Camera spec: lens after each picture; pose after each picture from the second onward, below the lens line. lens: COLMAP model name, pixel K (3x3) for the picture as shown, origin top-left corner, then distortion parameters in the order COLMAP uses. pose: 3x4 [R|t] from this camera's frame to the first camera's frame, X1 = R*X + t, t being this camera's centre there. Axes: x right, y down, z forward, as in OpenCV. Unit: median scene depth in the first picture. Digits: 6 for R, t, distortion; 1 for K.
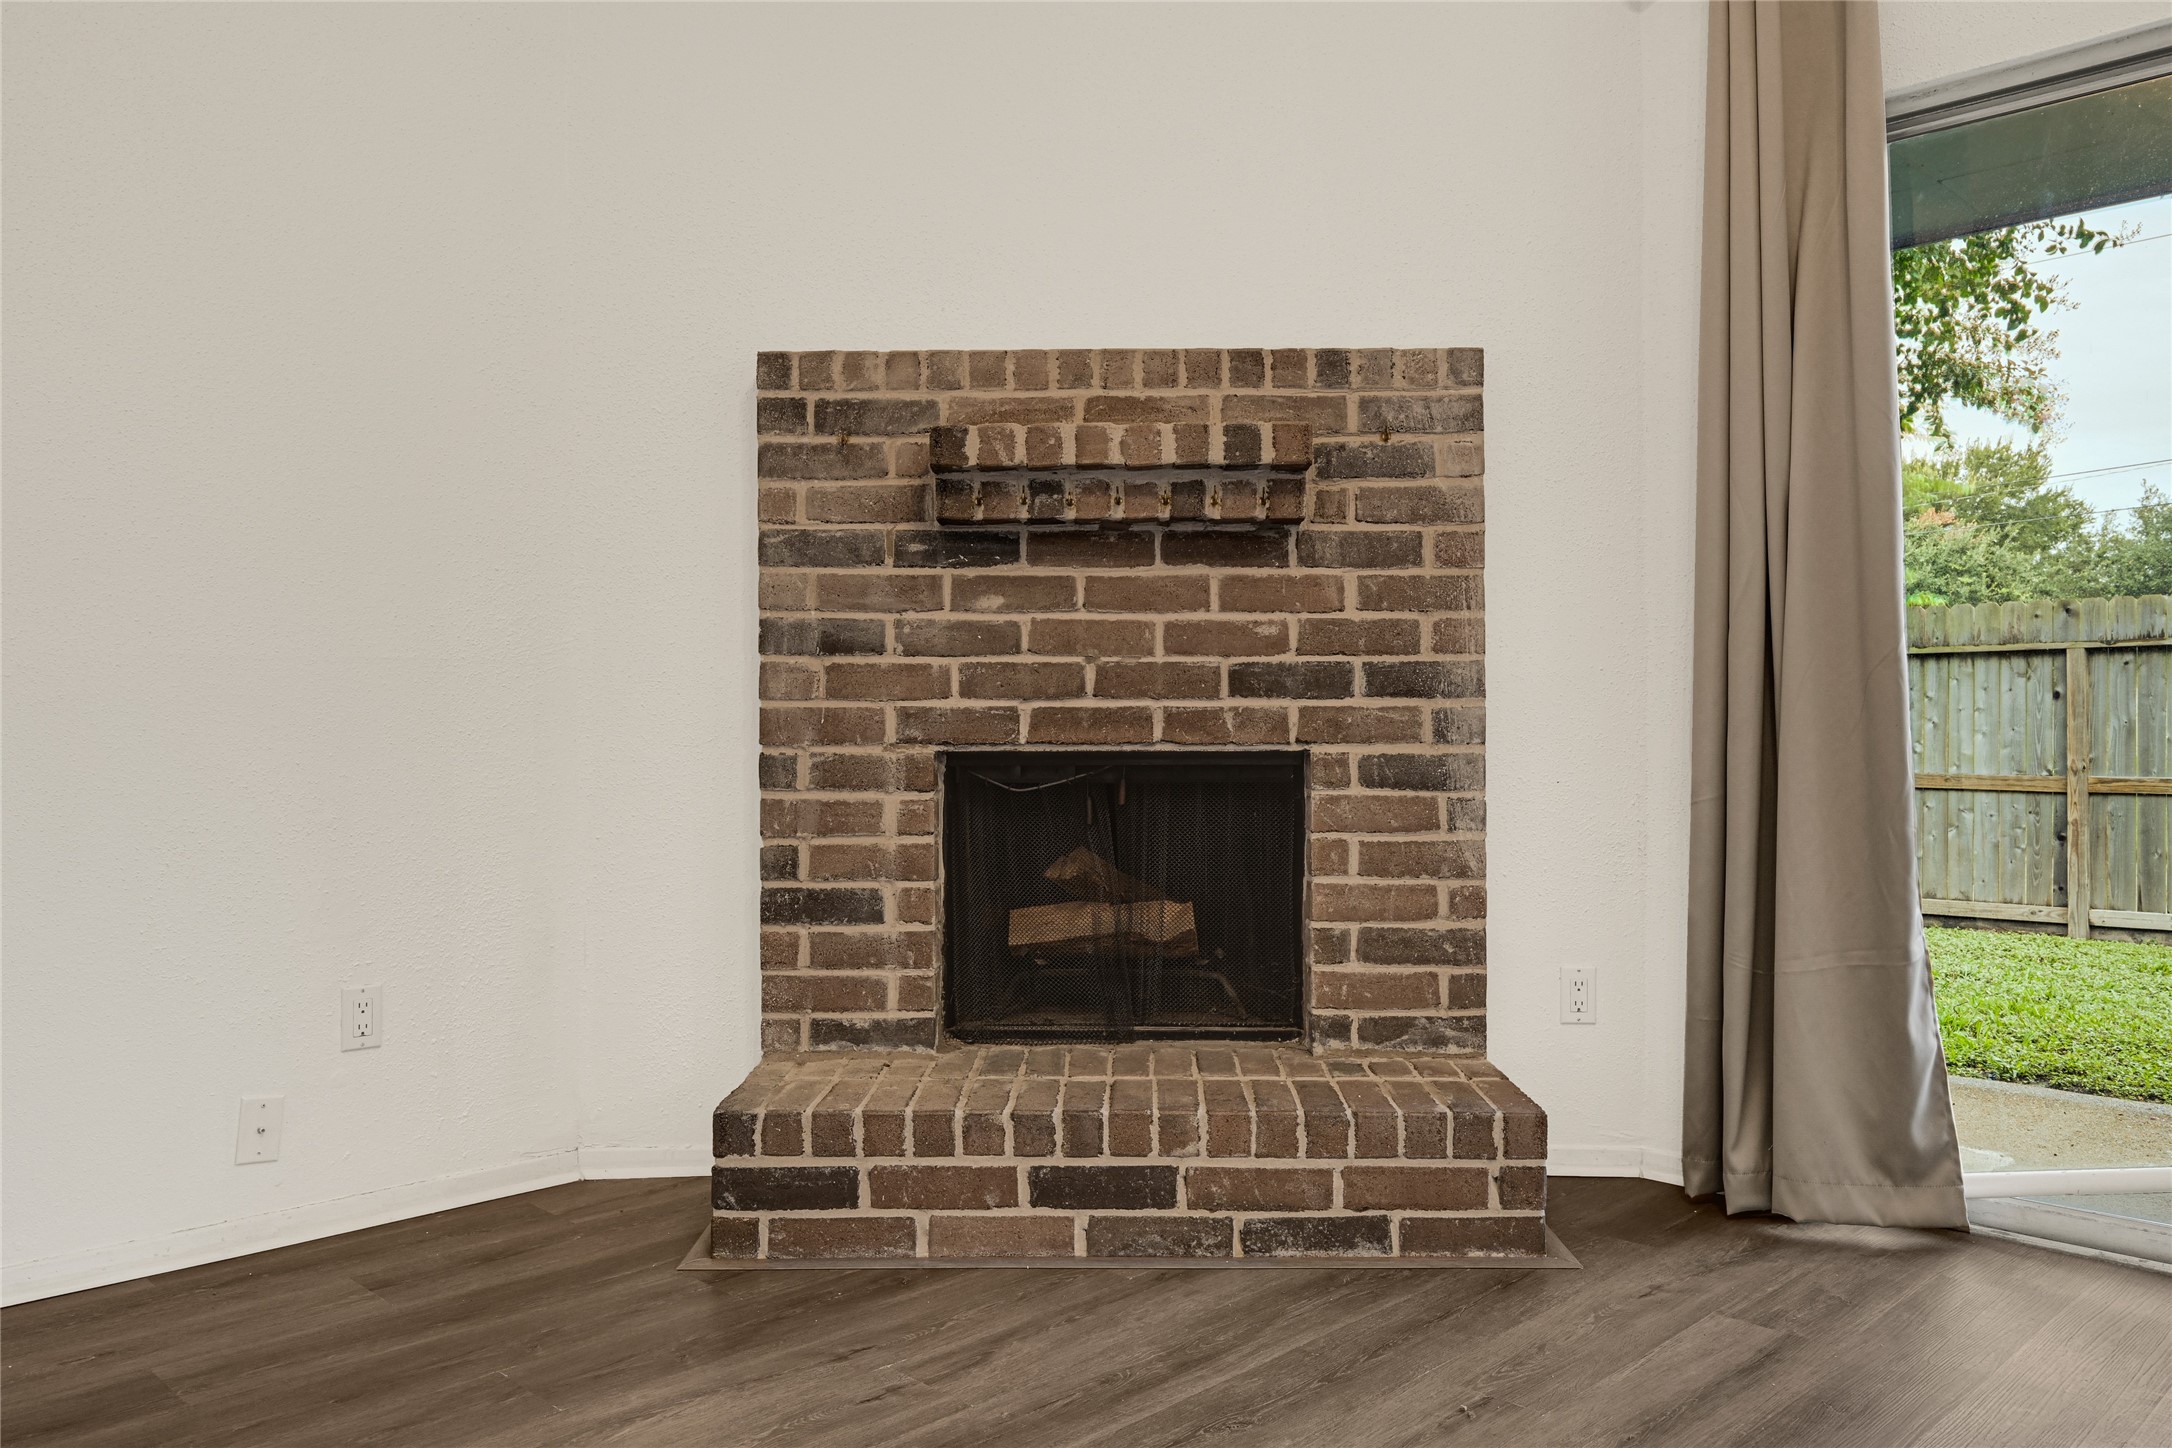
lens RADIAL K [[1602.8, 0, 1098.0], [0, 1602.8, 725.9], [0, 0, 1]] dist [-0.012525, -0.000764]
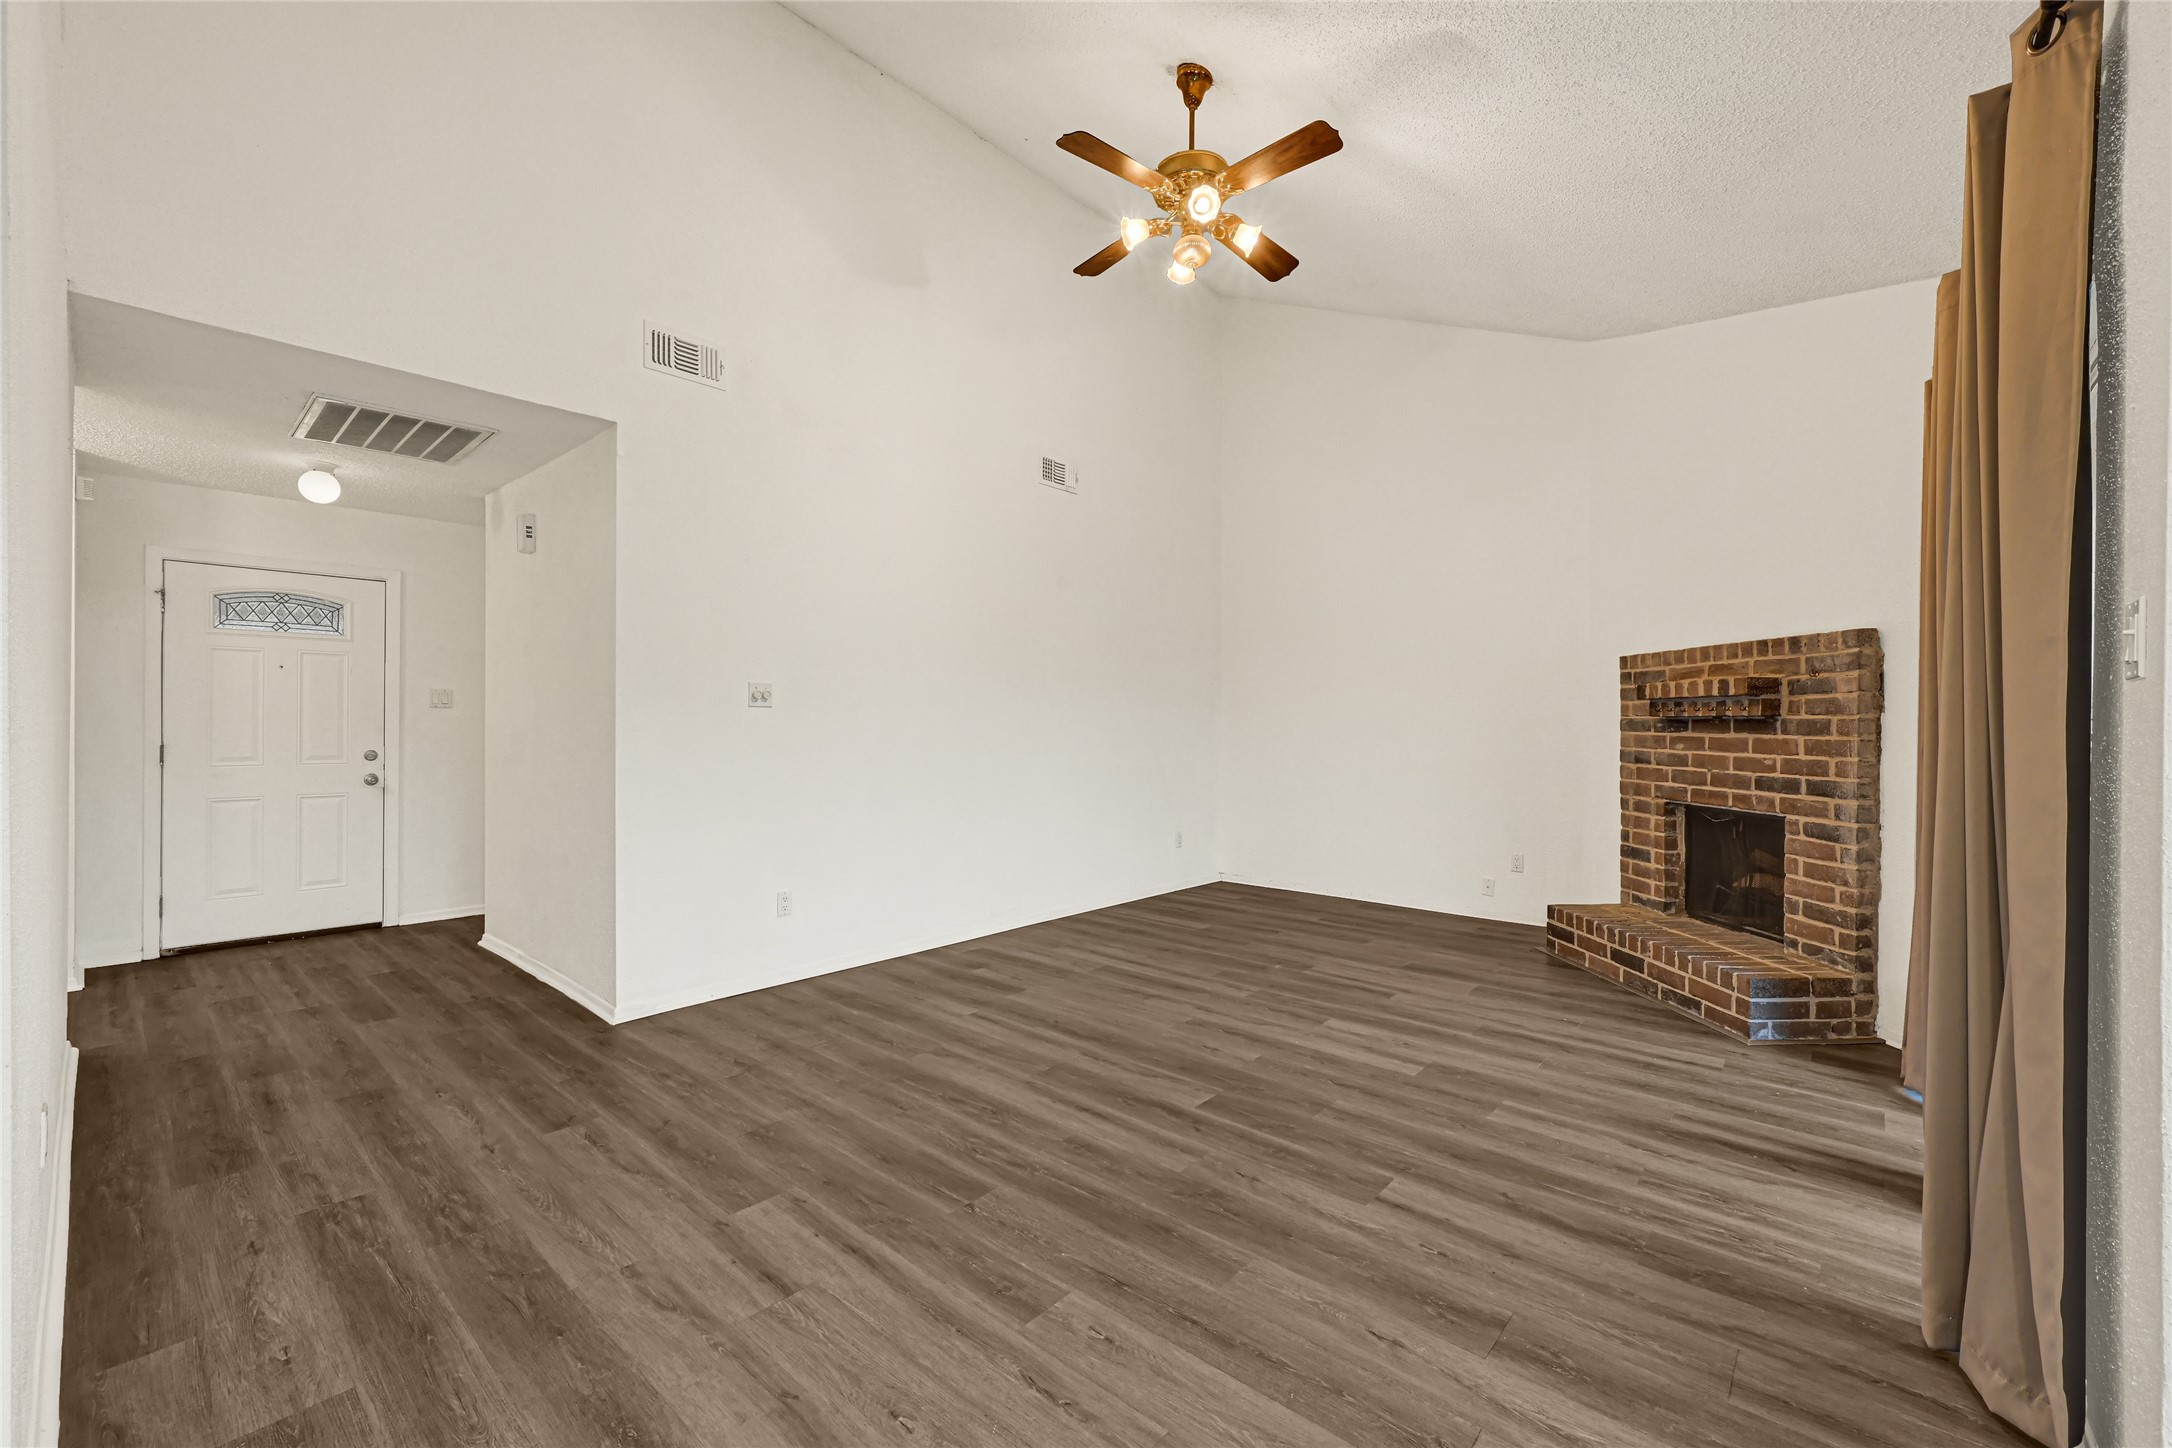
lens RADIAL K [[876.7, 0, 1088.1], [0, 876.7, 722.4], [0, 0, 1]] dist [-0.000336, -0.000199]
pose [[0.064007, 0.002977, -0.997945, 1.291483], [-0.004828, 0.999985, 0.002674, -0.115139], [0.997938, 0.004647, 0.064021, -0.049884]]
